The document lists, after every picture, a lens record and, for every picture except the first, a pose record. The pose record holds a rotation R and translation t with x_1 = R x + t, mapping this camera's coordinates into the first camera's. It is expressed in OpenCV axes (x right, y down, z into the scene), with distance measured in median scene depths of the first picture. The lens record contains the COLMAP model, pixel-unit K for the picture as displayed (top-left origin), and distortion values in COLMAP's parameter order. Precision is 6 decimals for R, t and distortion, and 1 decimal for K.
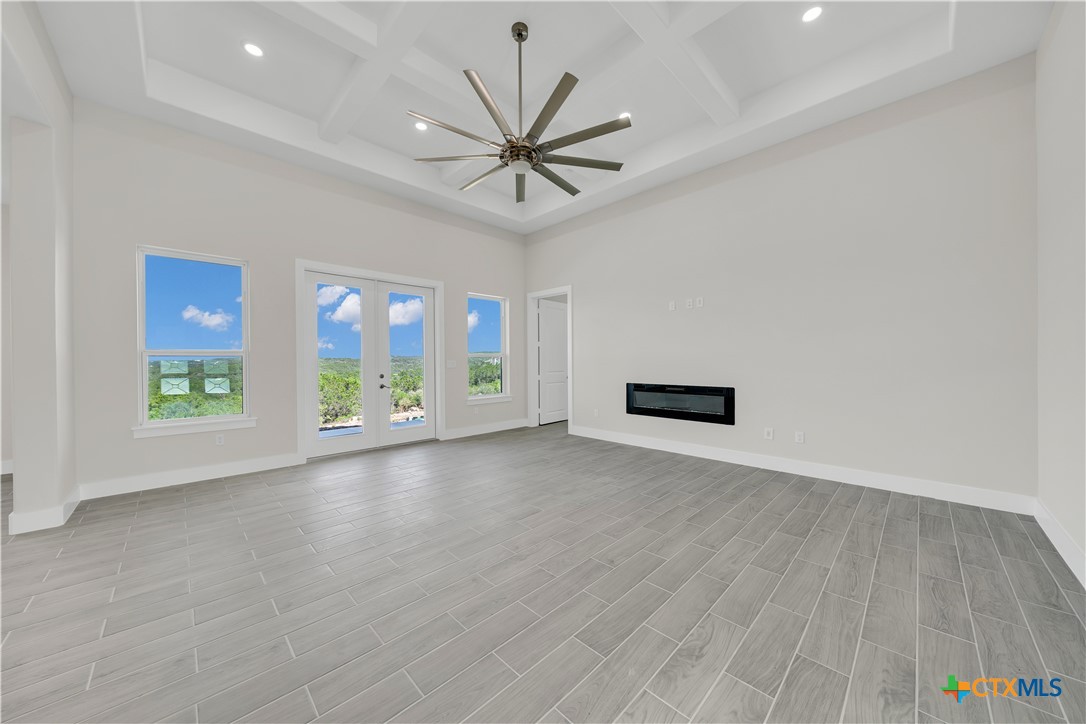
lens RADIAL K [[371.9, 0, 543.6], [0, 371.9, 364.4], [0, 0, 1]] dist [-0.001360, -0.000037]
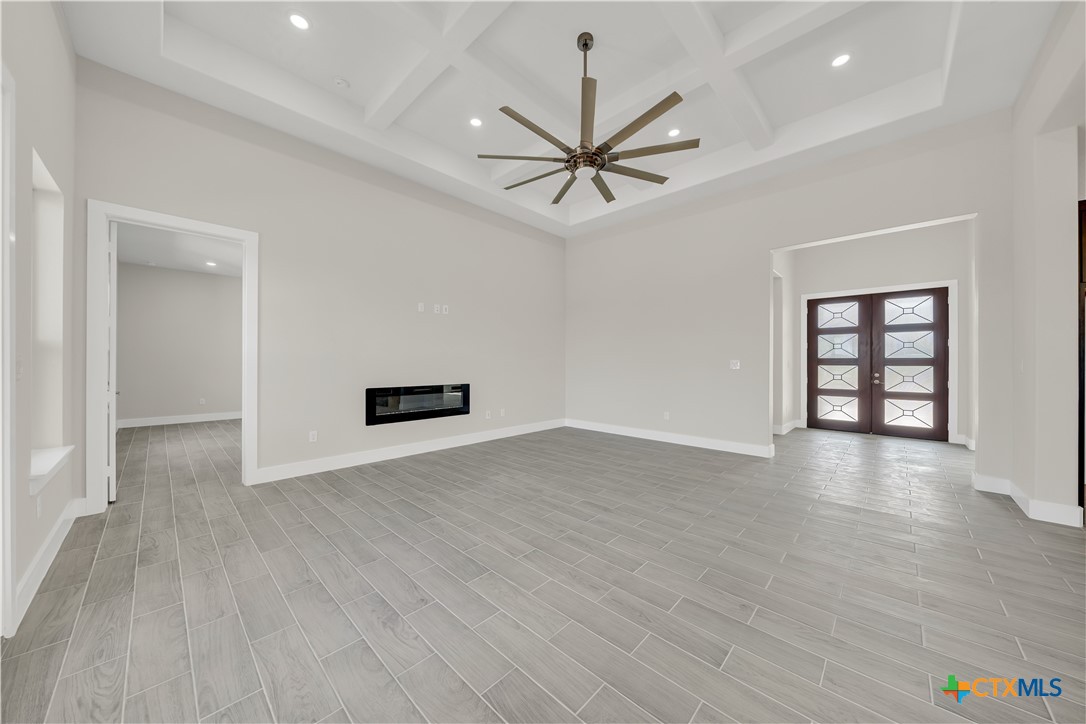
lens RADIAL K [[373.4, 0, 540.2], [0, 373.4, 363.9], [0, 0, 1]] dist [-0.001113, -0.000093]
pose [[-0.022936, -0.000759, 0.999737, -0.881817], [0.003720, 0.999993, 0.000844, -0.005421], [-0.999730, 0.003739, -0.022933, 0.927112]]
